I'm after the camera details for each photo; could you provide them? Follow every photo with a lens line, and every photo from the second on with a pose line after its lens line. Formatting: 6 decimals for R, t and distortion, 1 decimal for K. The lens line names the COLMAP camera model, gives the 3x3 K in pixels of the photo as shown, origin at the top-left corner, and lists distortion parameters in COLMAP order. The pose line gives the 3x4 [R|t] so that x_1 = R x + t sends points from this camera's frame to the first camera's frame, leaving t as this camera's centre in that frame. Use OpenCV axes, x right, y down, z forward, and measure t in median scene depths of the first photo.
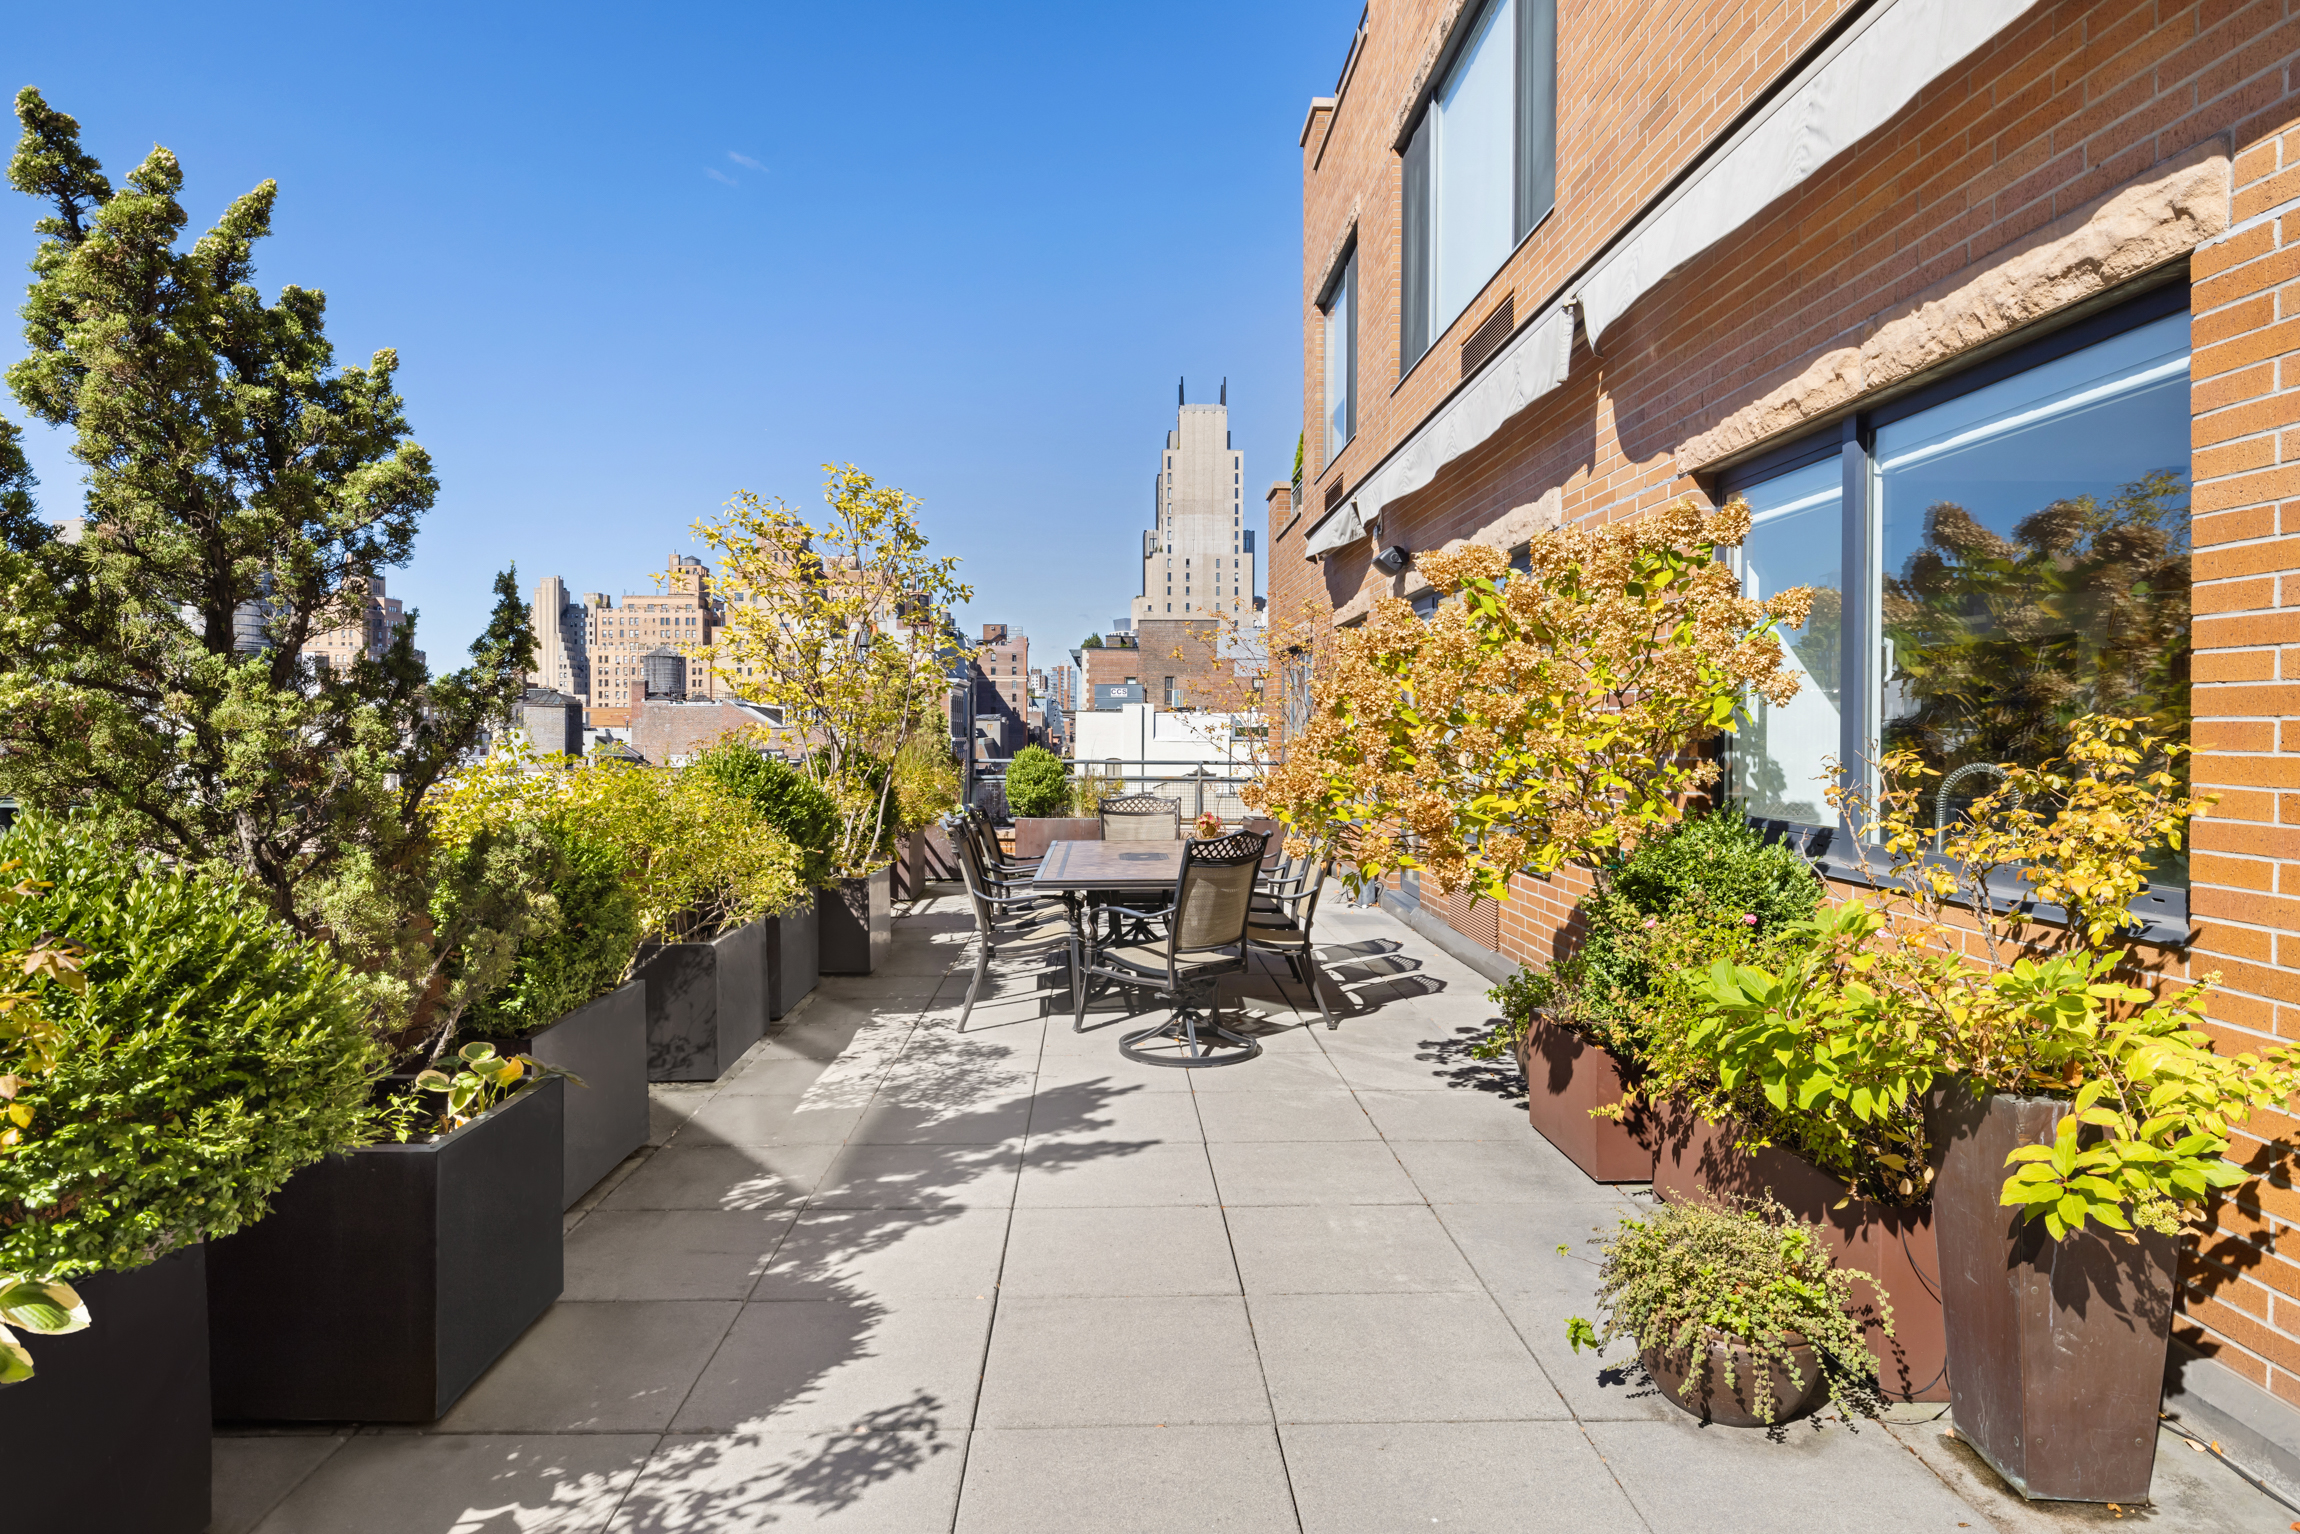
lens RADIAL K [[1342.4, 0, 1137.3], [0, 1342.4, 743.5], [0, 0, 1]] dist [0.002438, -0.000269]
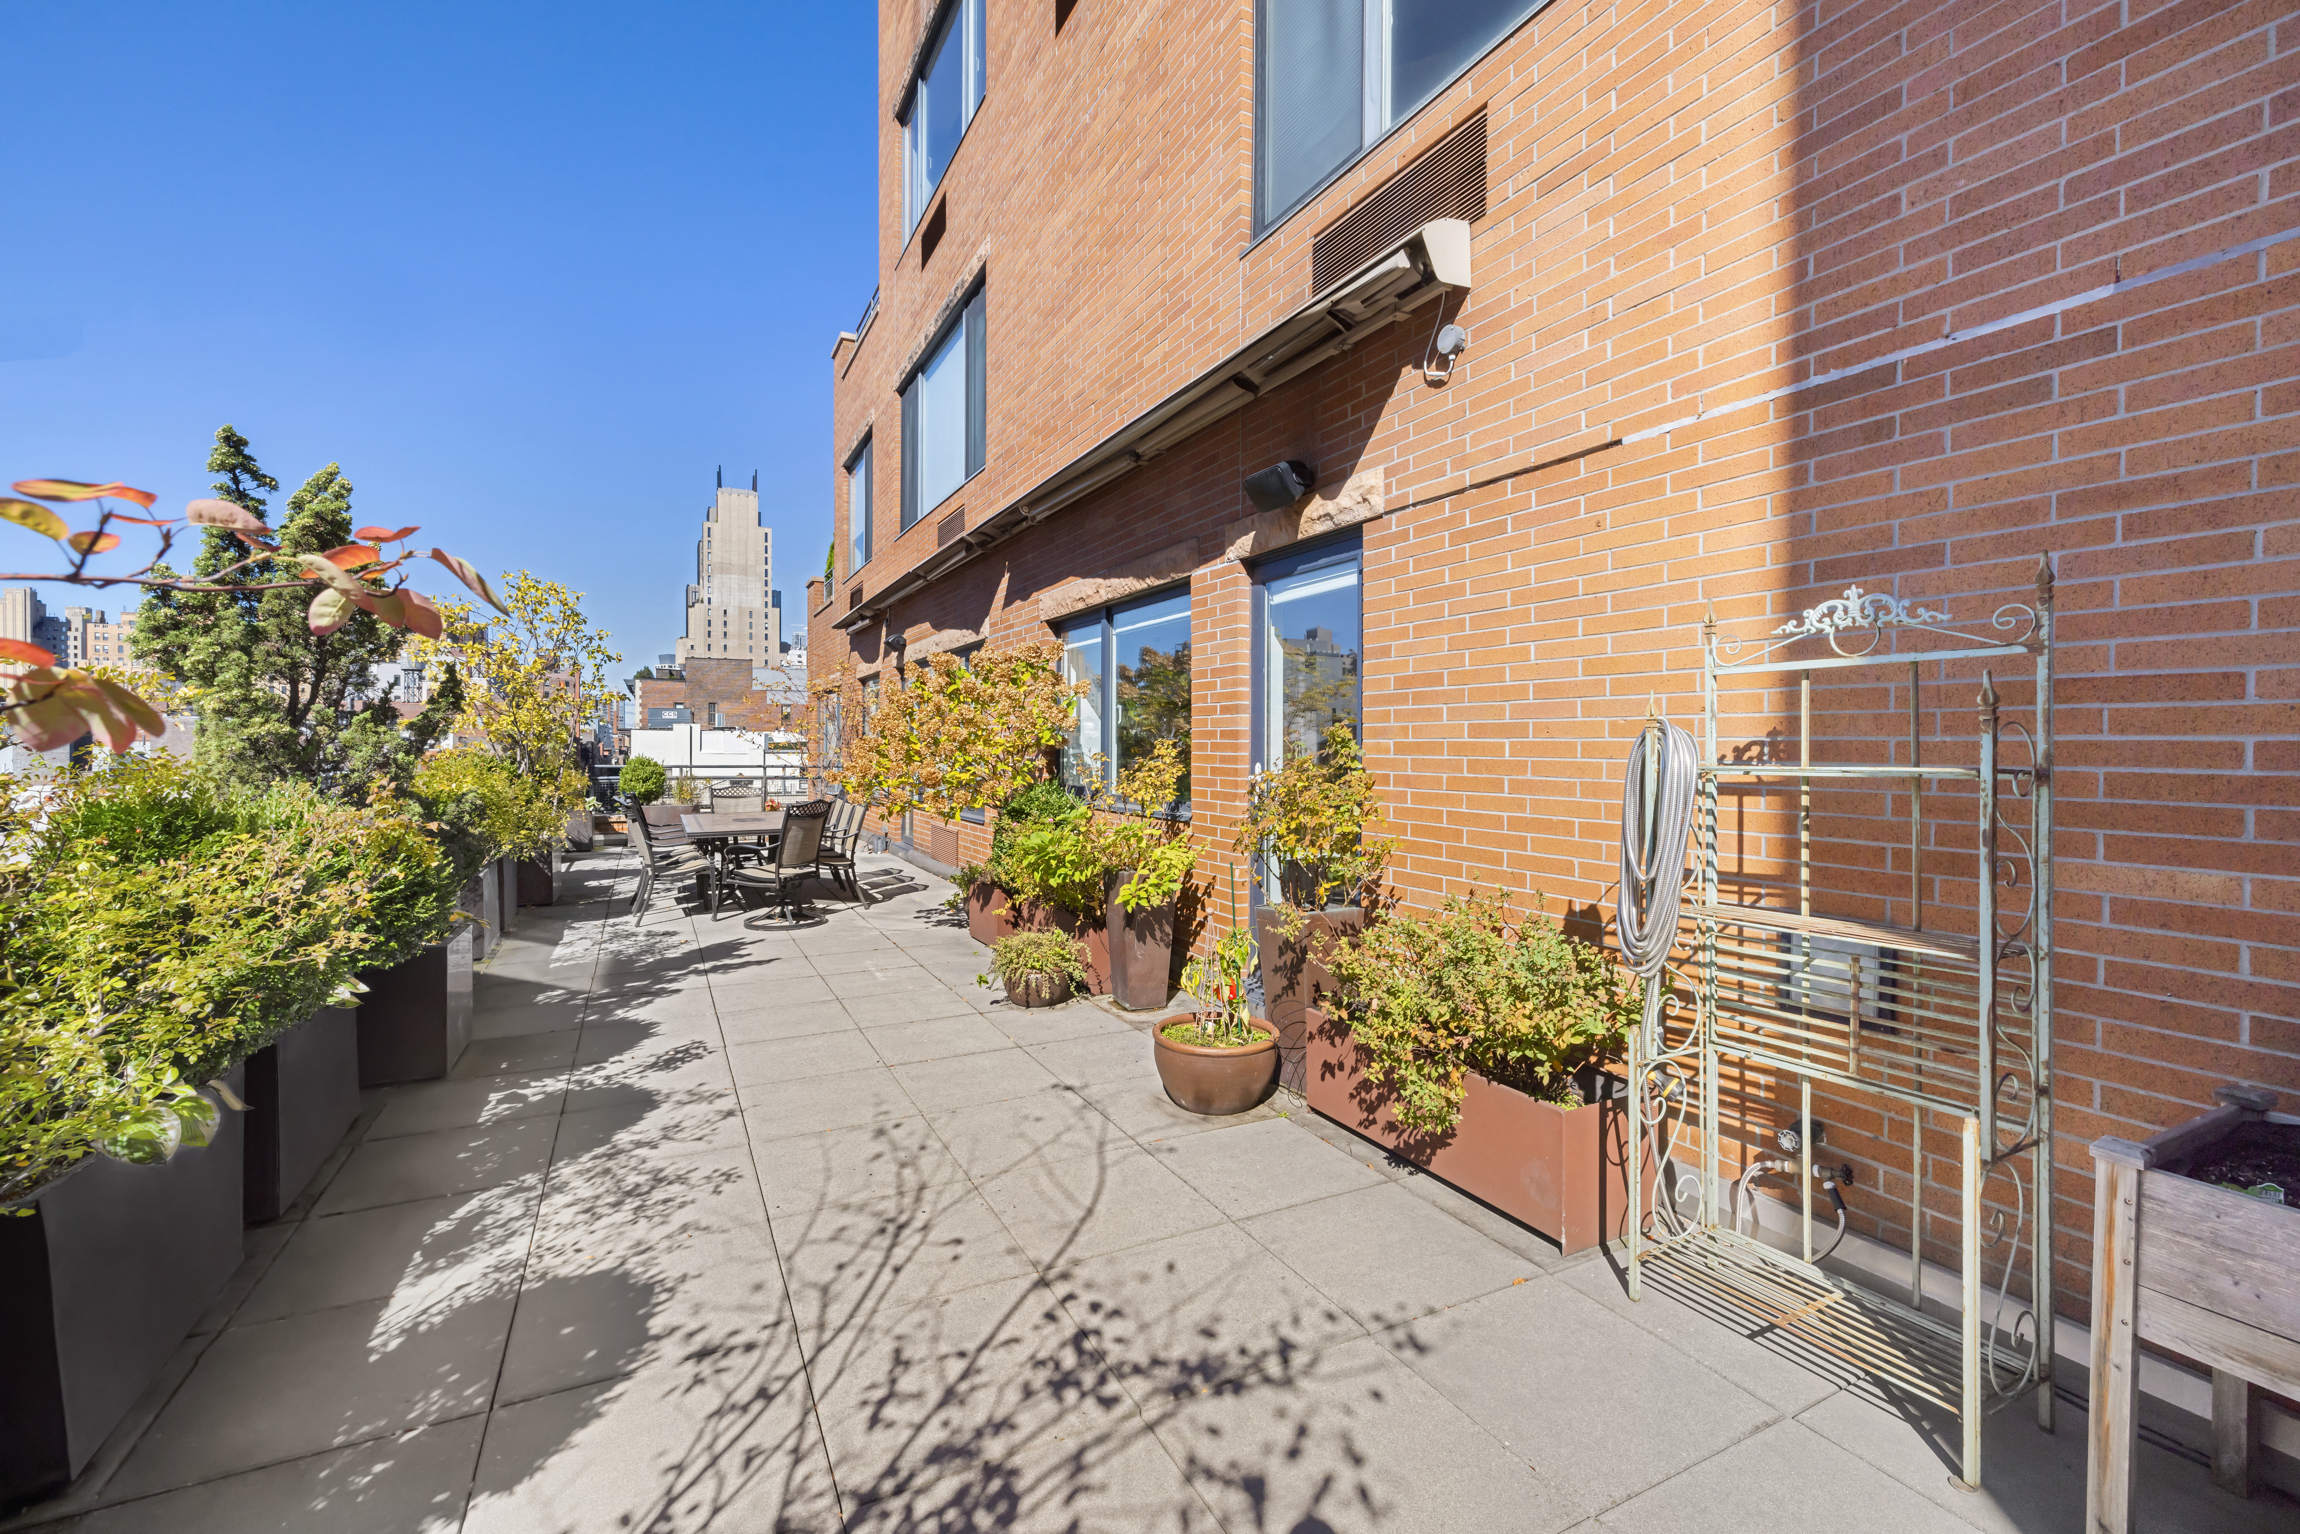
lens RADIAL K [[980.5, 0, 1146.3], [0, 980.5, 750.6], [0, 0, 1]] dist [0.000170, 0.000028]
pose [[0.902964, -0.001202, 0.429715, -0.124885], [0.003091, 0.999988, -0.003699, 0.006449], [-0.429706, 0.004668, 0.902957, -0.545878]]
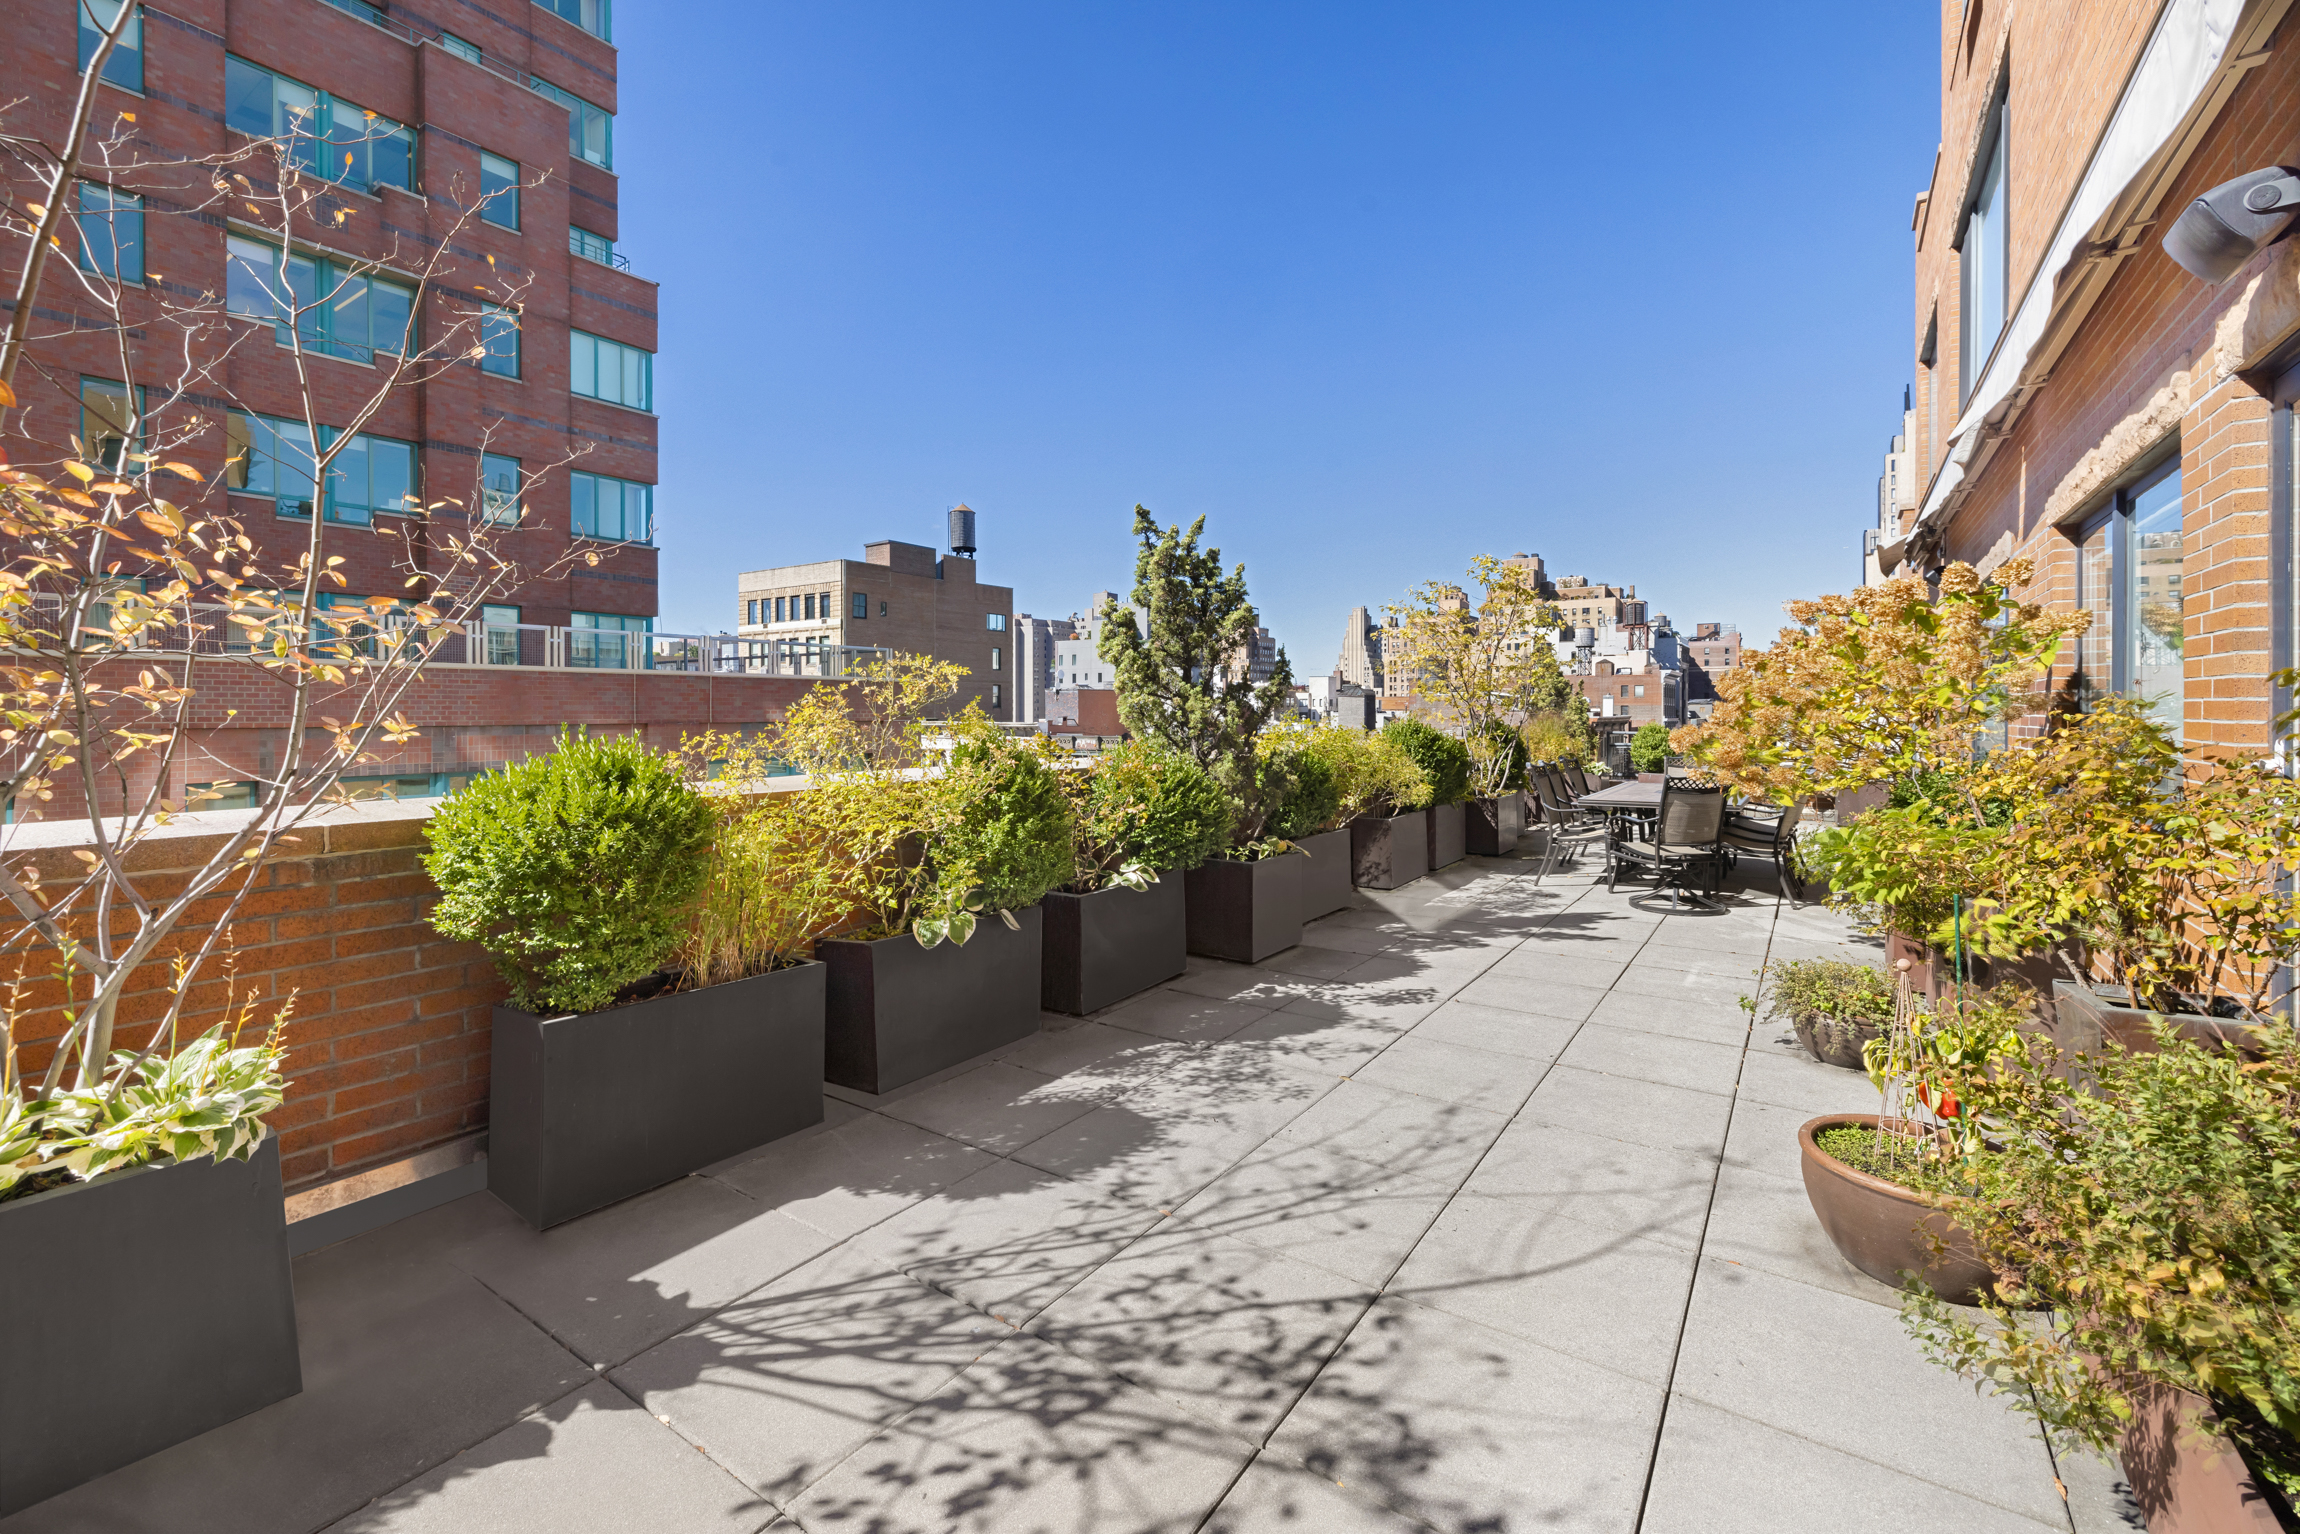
lens RADIAL K [[991.5, 0, 1146.7], [0, 991.5, 711.6], [0, 0, 1]] dist [0.015101, 0.000182]
pose [[0.812263, -0.002099, -0.583287, 0.312953], [-0.004330, 0.999944, -0.009628, 0.008869], [0.583275, 0.010346, 0.812209, -0.500562]]
